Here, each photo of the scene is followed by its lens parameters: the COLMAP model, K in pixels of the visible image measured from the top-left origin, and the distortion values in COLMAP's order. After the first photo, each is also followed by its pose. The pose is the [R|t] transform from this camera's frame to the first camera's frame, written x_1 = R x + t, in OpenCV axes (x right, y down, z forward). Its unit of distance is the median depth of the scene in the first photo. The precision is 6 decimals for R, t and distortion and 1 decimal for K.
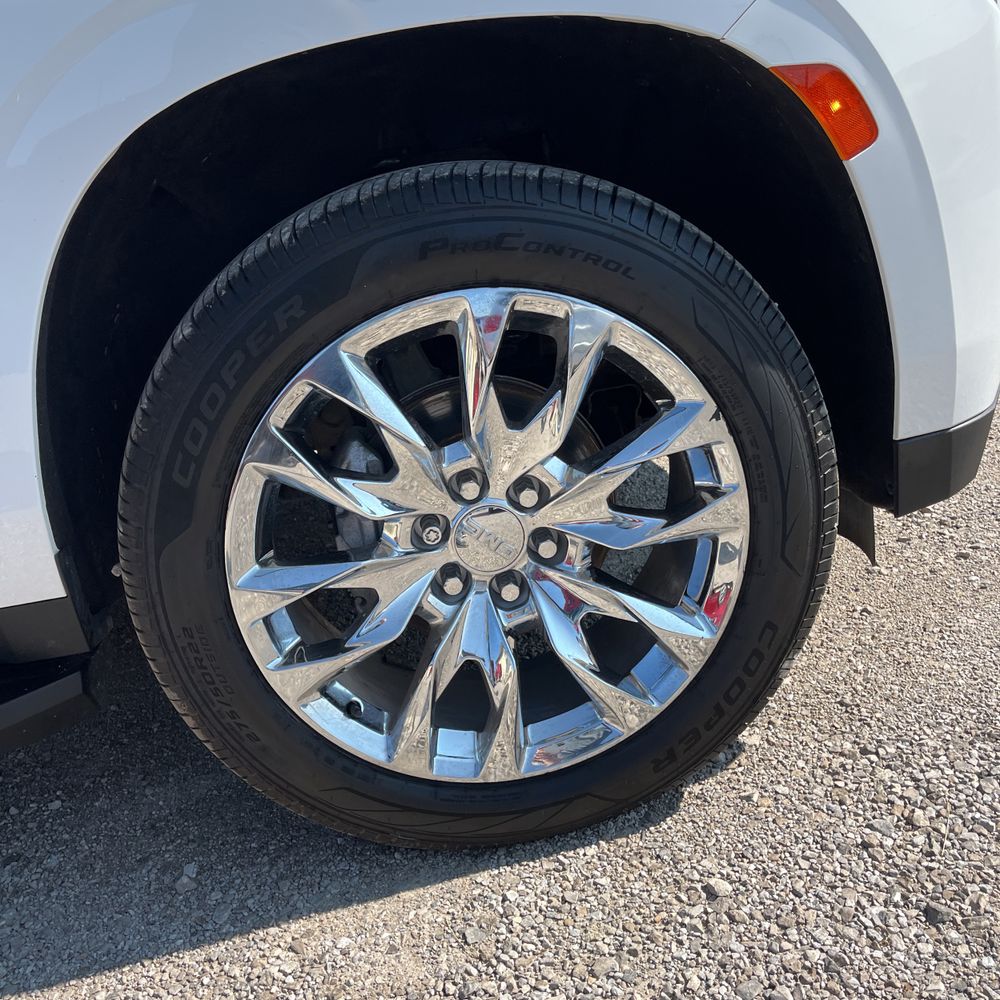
lens RADIAL K [[1015.1, 0, 495.9], [0, 1015.1, 509.0], [0, 0, 1]] dist [0.025823, 0.000000]
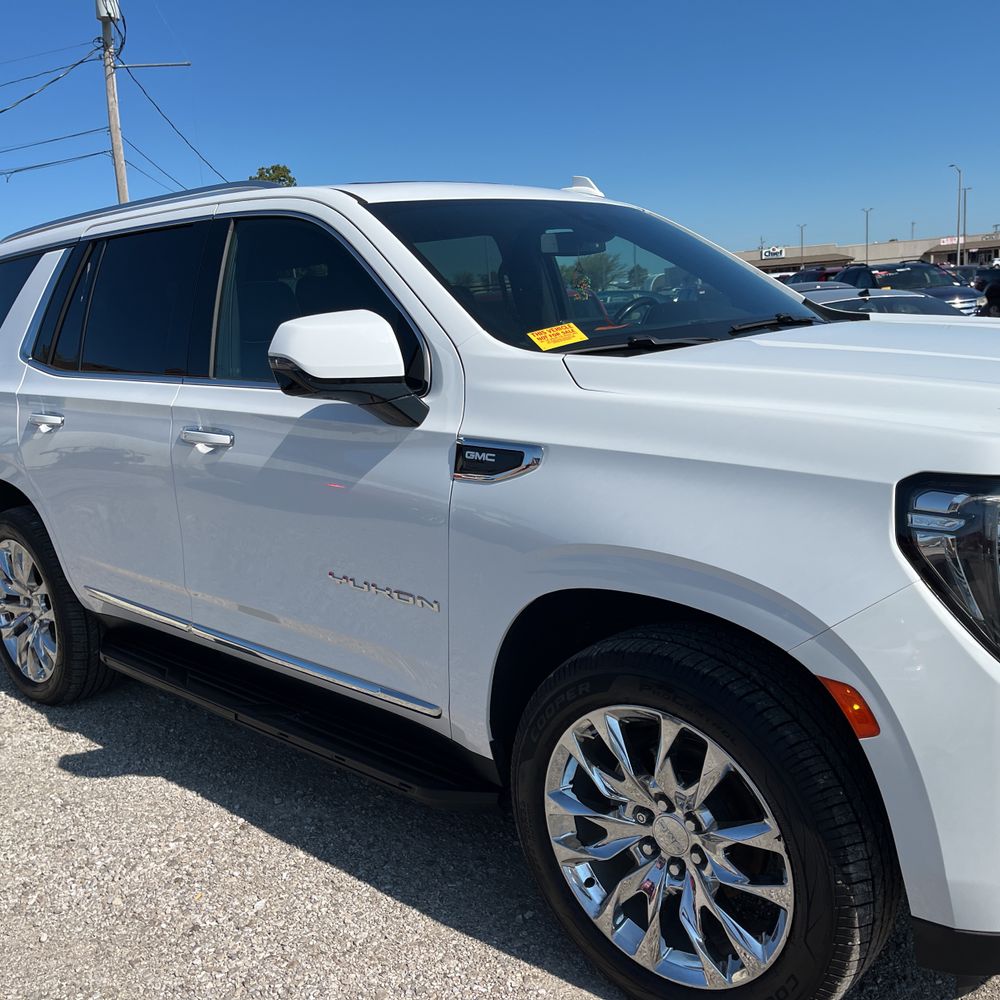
lens RADIAL K [[1015.1, 0, 482.5], [0, 1015.1, 509.8], [0, 0, 1]] dist [0.025823, 0.000000]
pose [[0.644344, 0.278281, -0.712307, 0.904648], [-0.309401, 0.946667, 0.089960, -0.575379], [0.699351, 0.162423, 0.696079, -0.563521]]
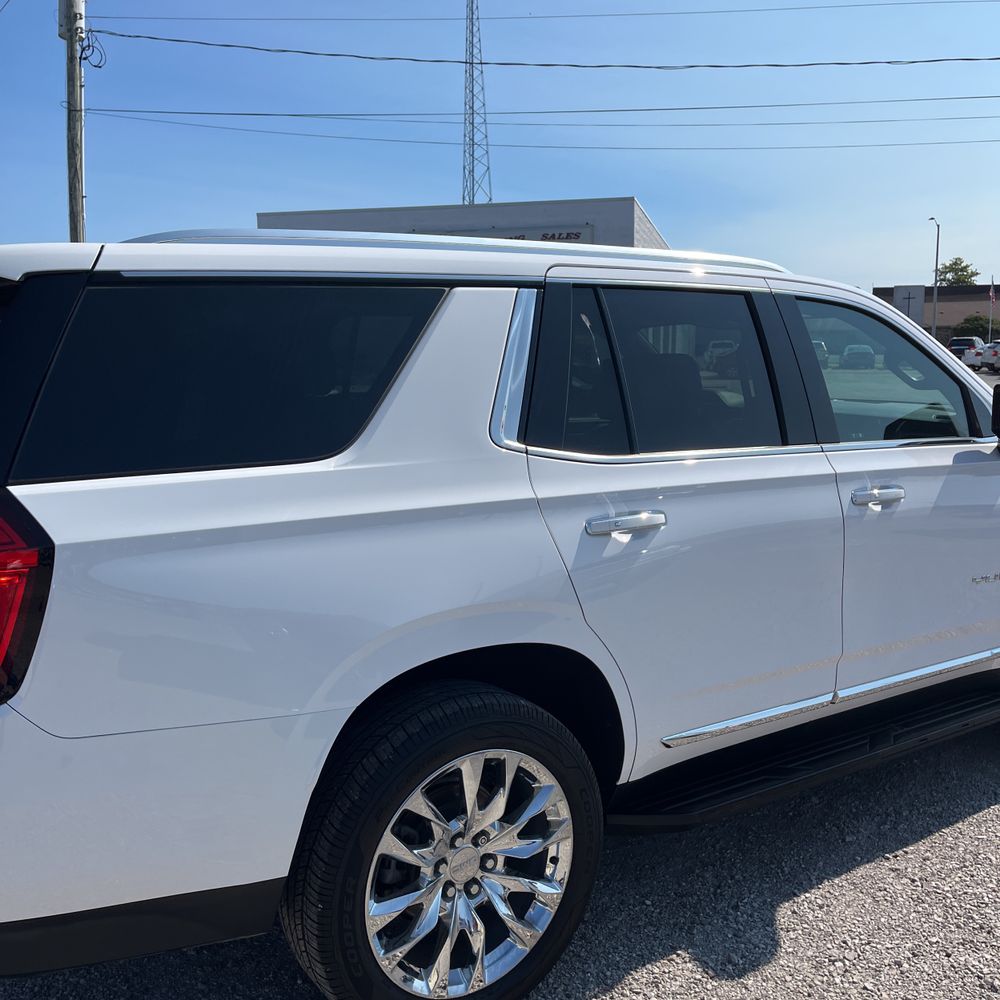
lens RADIAL K [[1015.1, 0, 504.0], [0, 1015.1, 485.5], [0, 0, 1]] dist [0.025823, 0.000000]
pose [[0.873518, 0.101089, 0.476180, -3.554637], [0.028918, 0.965697, -0.258057, 0.343541], [-0.485932, 0.239187, 0.840630, -1.140119]]
